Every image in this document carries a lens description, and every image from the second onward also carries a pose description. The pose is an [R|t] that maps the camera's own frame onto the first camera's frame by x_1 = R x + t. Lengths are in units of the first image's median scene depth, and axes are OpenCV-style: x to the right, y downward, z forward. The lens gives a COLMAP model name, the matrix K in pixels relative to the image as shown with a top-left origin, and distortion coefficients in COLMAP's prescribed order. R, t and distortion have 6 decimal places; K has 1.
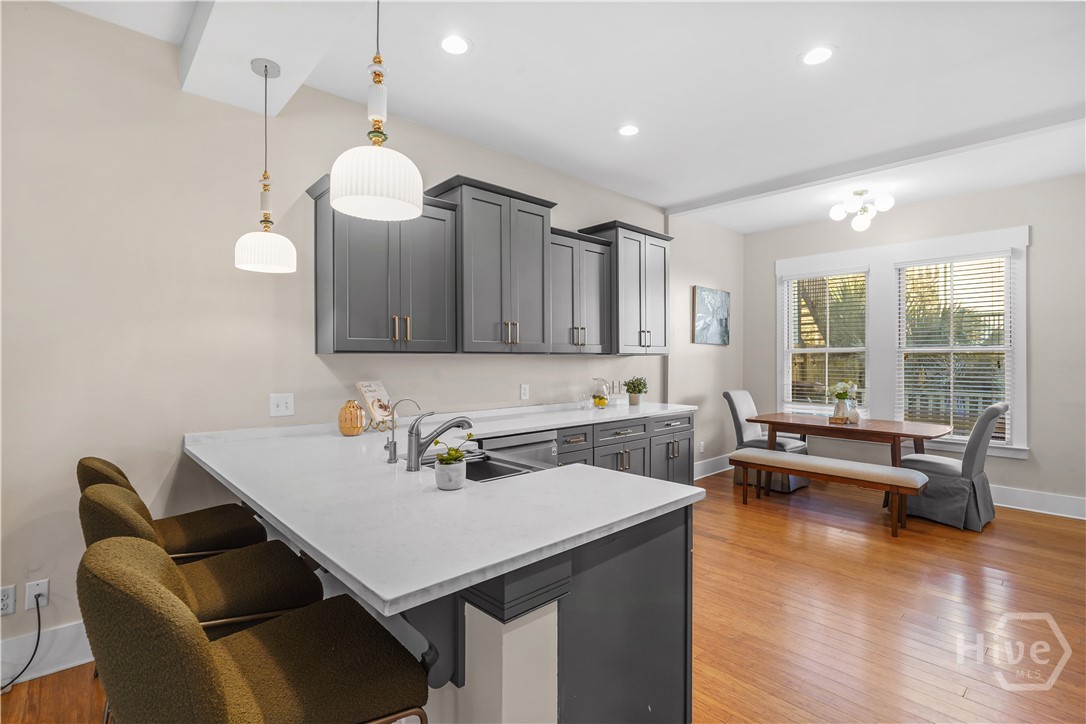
lens RADIAL K [[507.8, 0, 540.7], [0, 507.8, 348.5], [0, 0, 1]] dist [-0.003229, -0.000216]
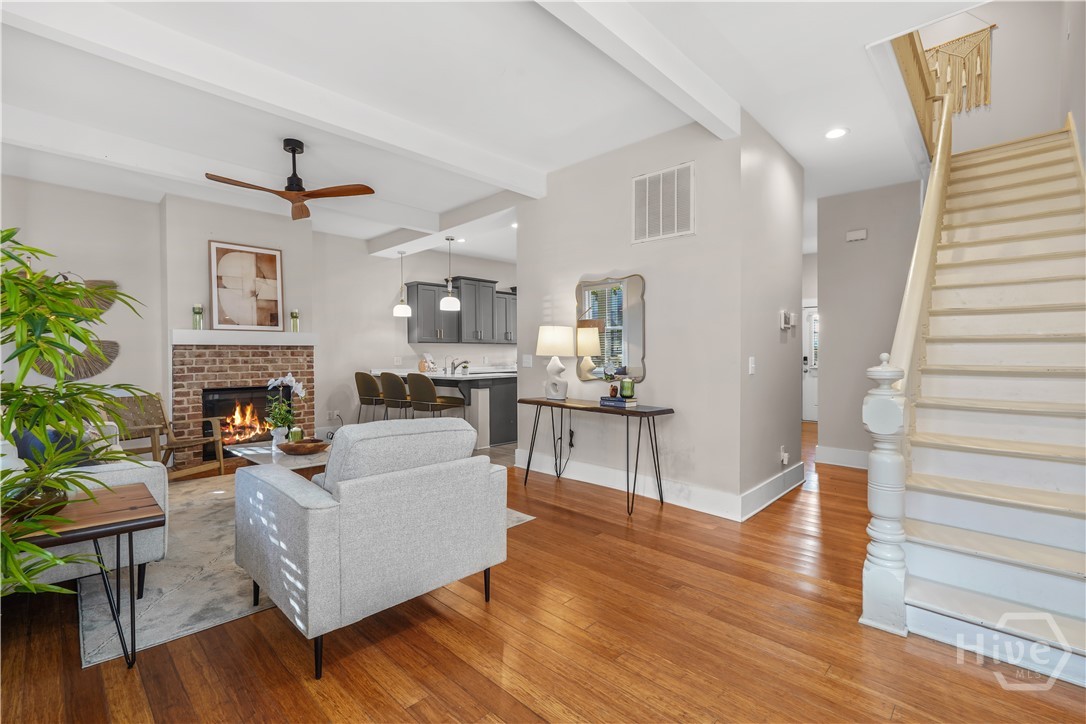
lens RADIAL K [[480.4, 0, 538.8], [0, 480.4, 357.1], [0, 0, 1]] dist [-0.002765, -0.000242]
pose [[0.997952, -0.003420, 0.063879, 0.067770], [0.001596, 0.999590, 0.028589, 0.008607], [-0.063951, -0.028428, 0.997548, -1.157656]]
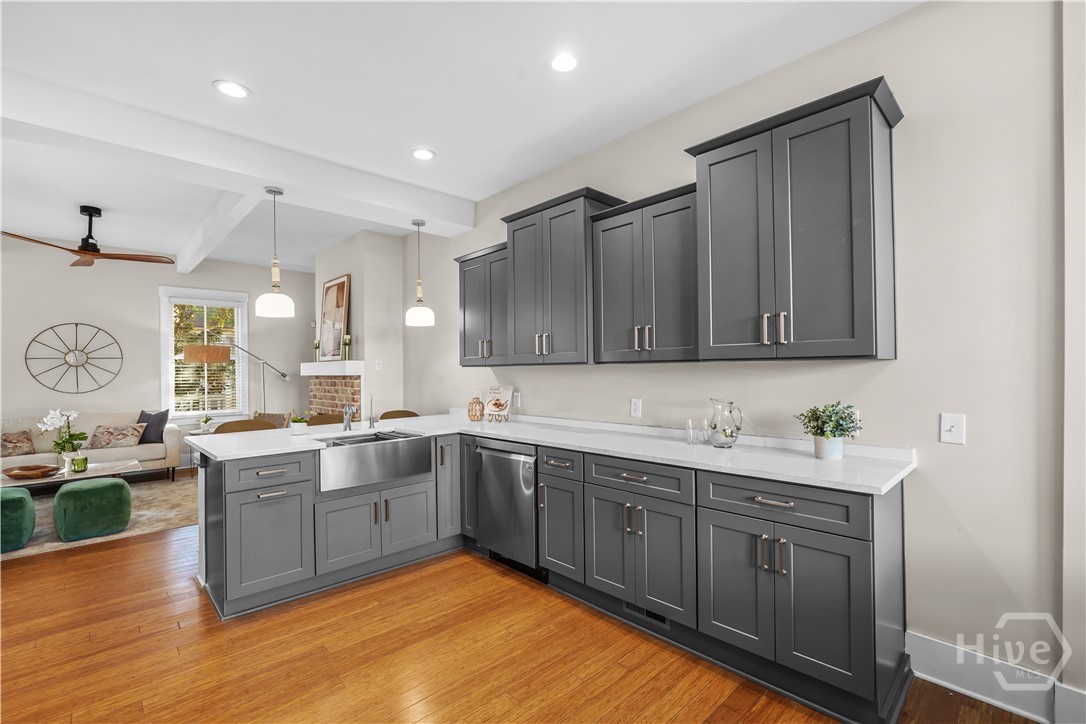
lens RADIAL K [[482.3, 0, 539.4], [0, 482.3, 364.5], [0, 0, 1]] dist [-0.000885, 0.000215]
pose [[0.007342, -0.008436, -0.999937, 0.739847], [0.034862, 0.999359, -0.008175, 0.014134], [0.999365, -0.034800, 0.007632, 0.805767]]
